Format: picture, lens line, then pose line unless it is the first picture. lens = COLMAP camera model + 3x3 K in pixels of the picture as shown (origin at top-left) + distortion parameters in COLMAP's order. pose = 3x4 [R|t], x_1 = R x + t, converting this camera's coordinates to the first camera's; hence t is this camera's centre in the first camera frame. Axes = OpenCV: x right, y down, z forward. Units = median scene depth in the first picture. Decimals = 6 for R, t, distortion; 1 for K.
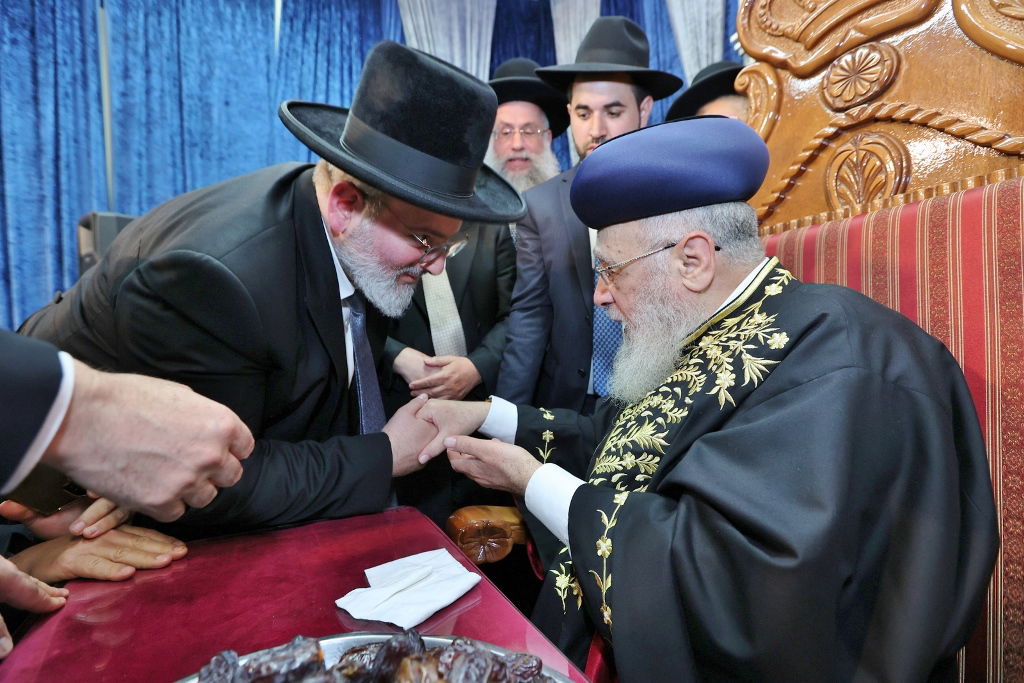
lens RADIAL K [[491.3, 0, 521.8], [0, 491.3, 335.3], [0, 0, 1]] dist [-0.073706, 0.025269]
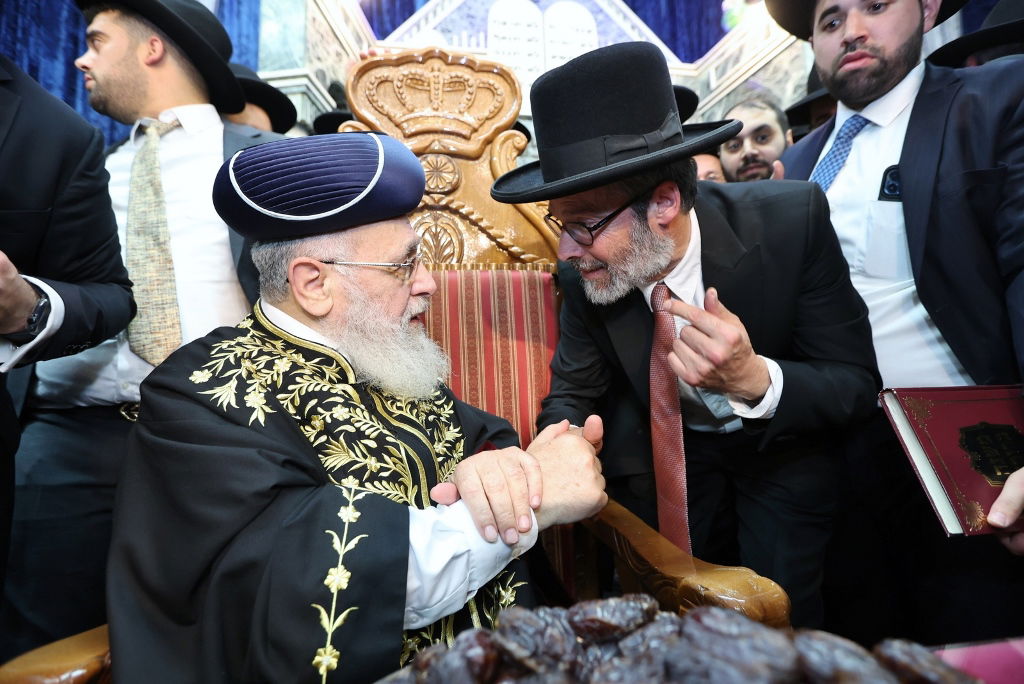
lens RADIAL K [[462.0, 0, 501.0], [0, 462.0, 320.6], [0, 0, 1]] dist [-0.001185, -0.000303]
pose [[0.410316, 0.142226, 0.900784, -0.387716], [-0.009575, 0.988381, -0.151695, 0.088881], [-0.911893, 0.053618, 0.406910, 0.290046]]
